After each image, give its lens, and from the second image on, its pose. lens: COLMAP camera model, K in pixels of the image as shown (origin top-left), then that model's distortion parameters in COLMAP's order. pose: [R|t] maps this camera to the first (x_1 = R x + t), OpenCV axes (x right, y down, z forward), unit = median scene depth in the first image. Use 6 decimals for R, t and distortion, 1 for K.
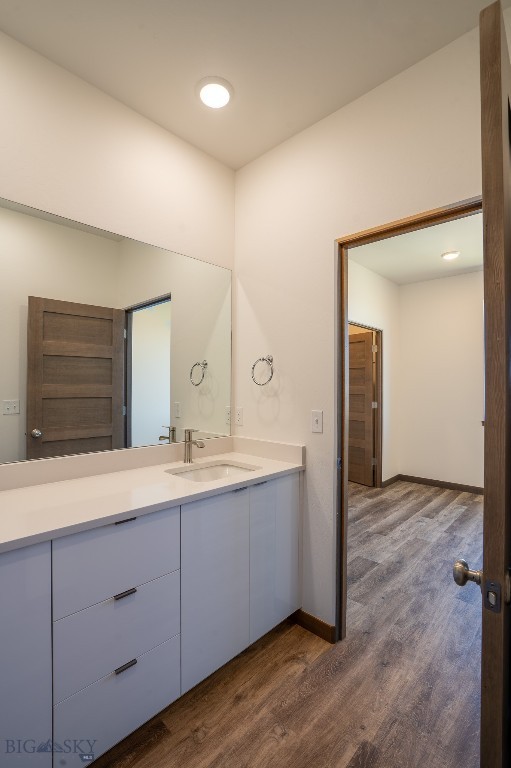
lens RADIAL K [[356.6, 0, 254.8], [0, 356.6, 382.6], [0, 0, 1]] dist [-0.058111, 0.021865]
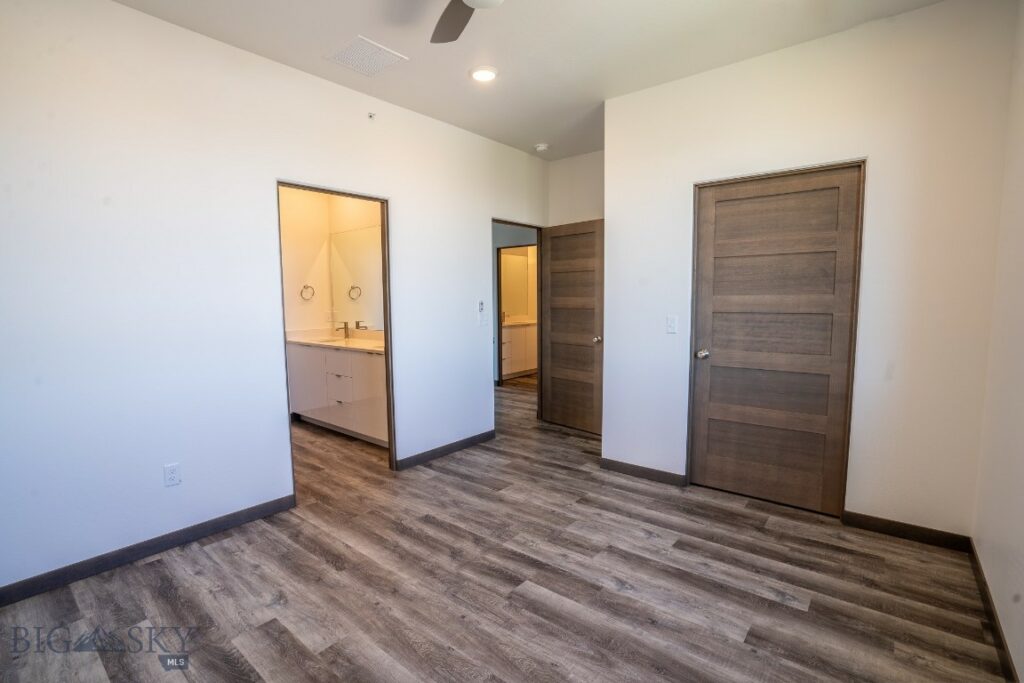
lens RADIAL K [[475.5, 0, 509.0], [0, 475.5, 343.4], [0, 0, 1]] dist [-0.058111, 0.021865]
pose [[0.070414, 0.089210, -0.993521, 1.265255], [0.023796, 0.995559, 0.091080, 0.012247], [0.997234, -0.030055, 0.067979, 0.771924]]
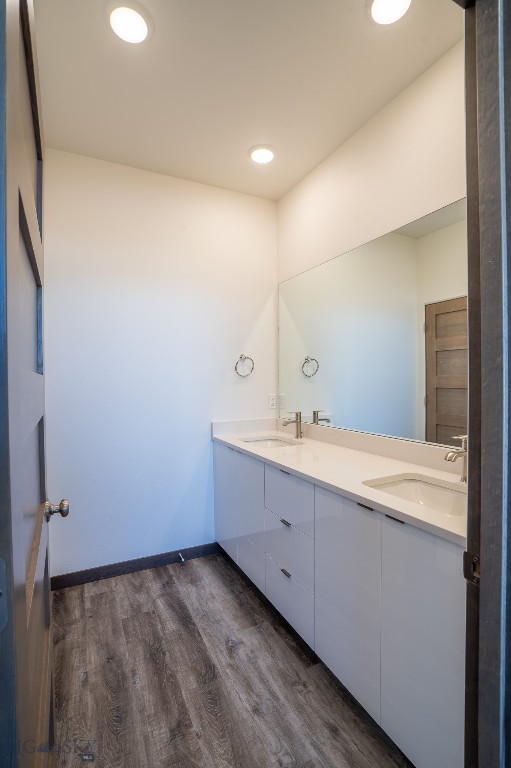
lens RADIAL K [[356.6, 0, 254.8], [0, 356.6, 382.6], [0, 0, 1]] dist [-0.058111, 0.021865]
pose [[-0.339690, 0.004576, -0.940526, 0.380722], [0.017326, 0.999849, -0.001393, 0.009358], [0.940378, -0.016769, -0.339718, 0.504751]]
